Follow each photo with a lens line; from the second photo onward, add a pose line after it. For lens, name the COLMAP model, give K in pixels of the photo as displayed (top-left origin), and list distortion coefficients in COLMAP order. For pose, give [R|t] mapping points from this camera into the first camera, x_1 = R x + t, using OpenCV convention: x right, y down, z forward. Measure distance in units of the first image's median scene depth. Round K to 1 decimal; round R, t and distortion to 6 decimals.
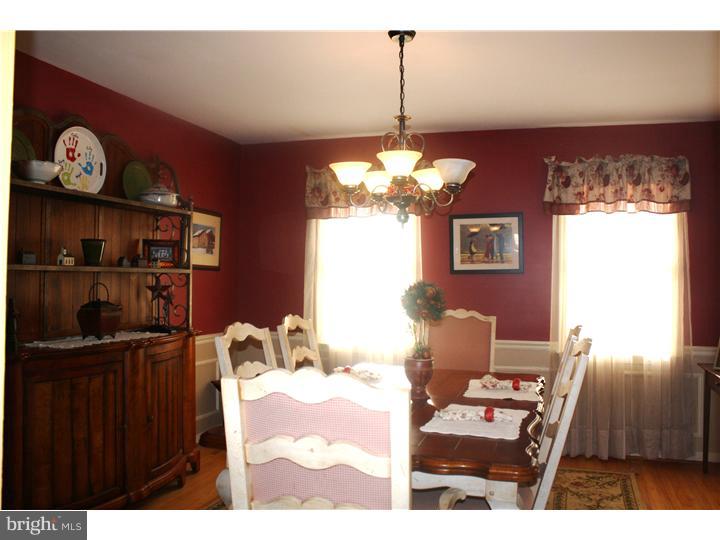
lens RADIAL K [[620.6, 0, 365.2], [0, 620.6, 267.1], [0, 0, 1]] dist [-0.089228, 0.013309]
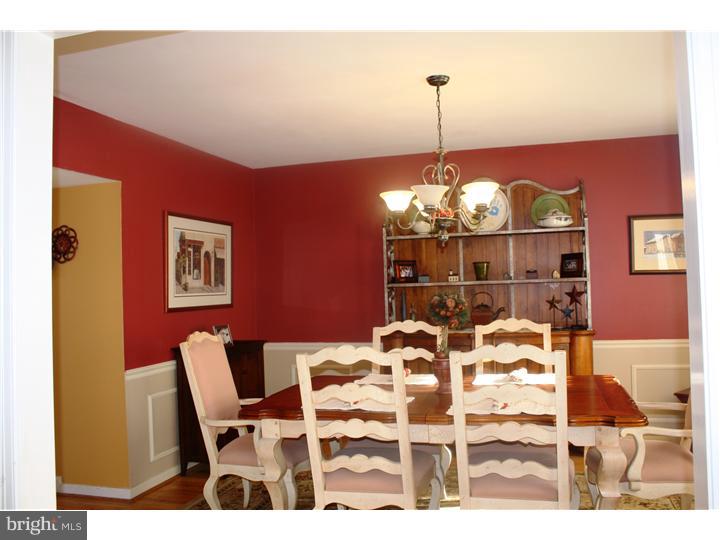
lens RADIAL K [[620.6, 0, 365.2], [0, 620.6, 267.1], [0, 0, 1]] dist [-0.089228, 0.013309]
pose [[0.060360, -0.037754, -0.997462, 0.964356], [0.049560, 0.998165, -0.034781, 0.003877], [0.996946, -0.047335, 0.062121, 0.602610]]
